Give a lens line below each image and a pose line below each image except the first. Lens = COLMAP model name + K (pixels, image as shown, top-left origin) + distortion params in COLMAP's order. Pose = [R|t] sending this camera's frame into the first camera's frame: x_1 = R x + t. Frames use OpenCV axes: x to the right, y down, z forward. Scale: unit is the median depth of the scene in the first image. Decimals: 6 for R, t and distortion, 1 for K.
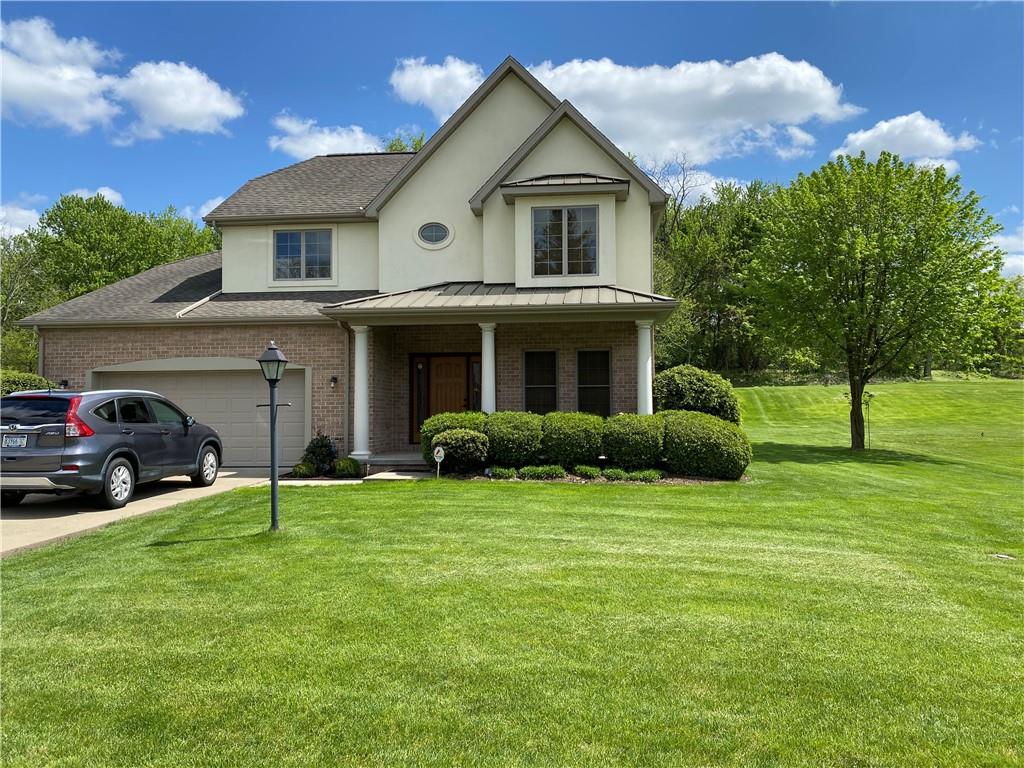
lens RADIAL K [[761.4, 0, 512.5], [0, 761.4, 404.9], [0, 0, 1]] dist [0.023415, -0.007214]
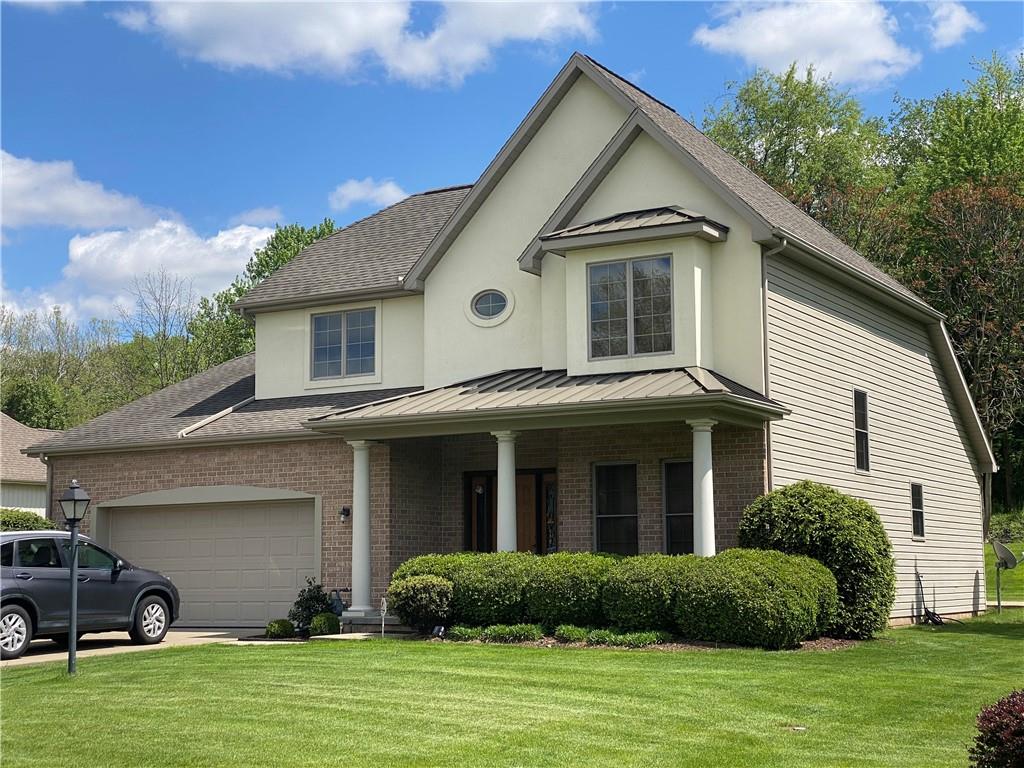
lens RADIAL K [[1543.7, 0, 512.0], [0, 1543.7, 384.0], [0, 0, 1]] dist [-0.020512, 0.856730]
pose [[0.904538, -0.052484, -0.423151, 0.562821], [0.006844, 0.994055, -0.108665, 0.008301], [0.426339, 0.095396, 0.899519, -0.311605]]
